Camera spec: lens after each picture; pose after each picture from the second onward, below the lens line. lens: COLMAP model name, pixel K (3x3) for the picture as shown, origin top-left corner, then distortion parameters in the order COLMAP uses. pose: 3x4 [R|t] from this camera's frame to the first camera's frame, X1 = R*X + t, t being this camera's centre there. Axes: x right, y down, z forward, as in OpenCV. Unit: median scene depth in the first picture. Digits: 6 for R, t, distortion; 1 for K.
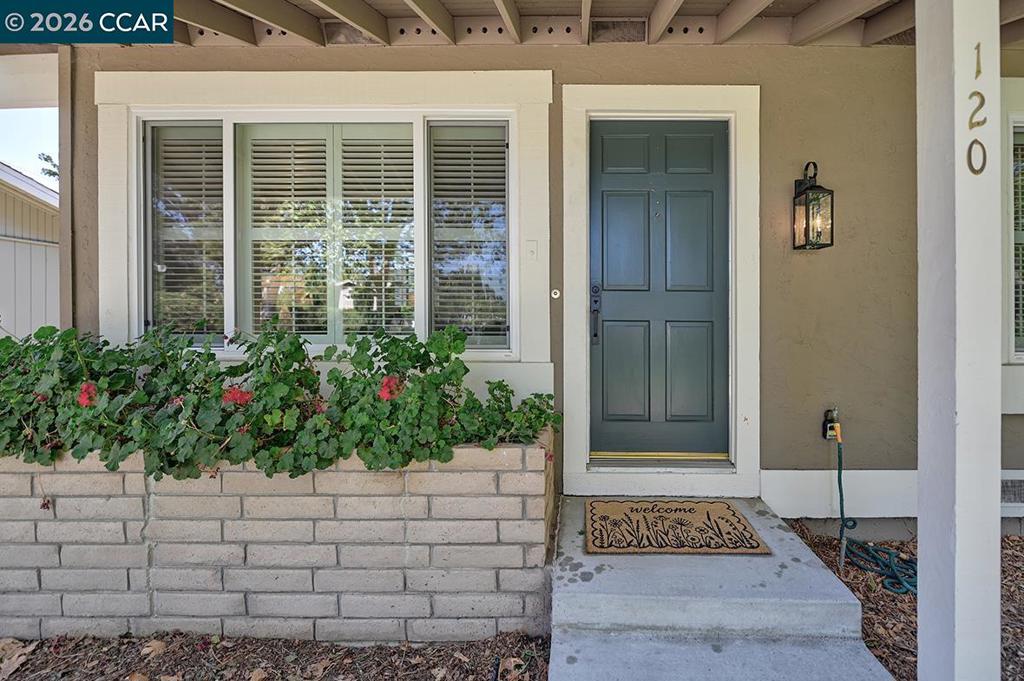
lens RADIAL K [[402.3, 0, 505.3], [0, 402.3, 292.5], [0, 0, 1]] dist [-0.003486, -0.000298]
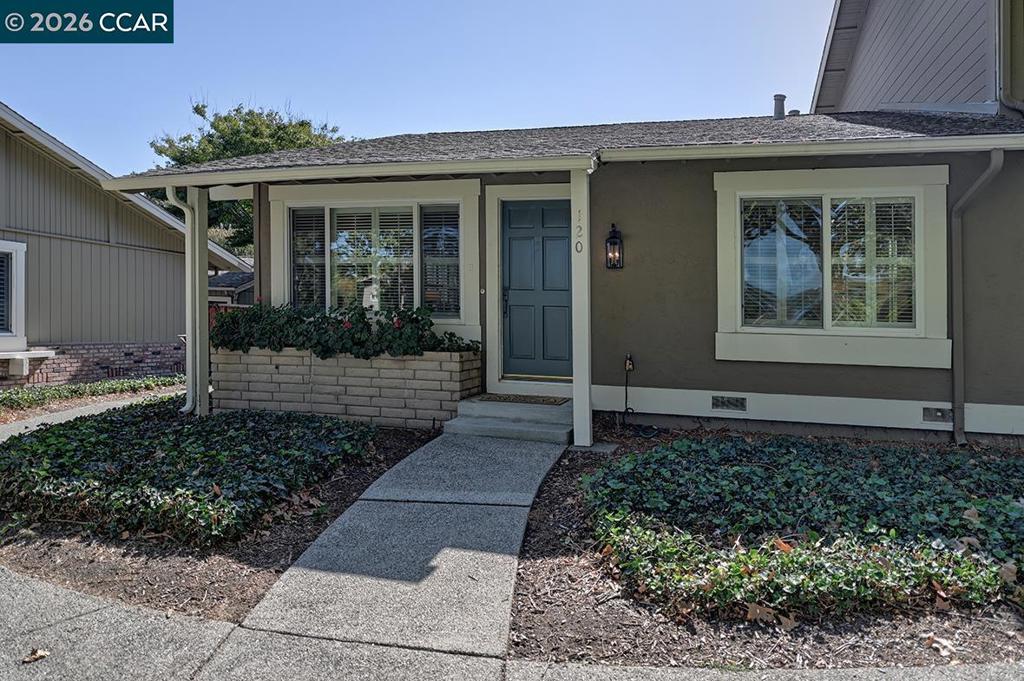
lens RADIAL K [[627.3, 0, 504.1], [0, 627.3, 336.9], [0, 0, 1]] dist [-0.016589, -0.000198]
pose [[0.987808, 0.020065, -0.154381, 0.779707], [-0.009709, 0.997669, 0.067544, 0.020971], [0.155376, -0.065222, 0.985700, -2.235766]]
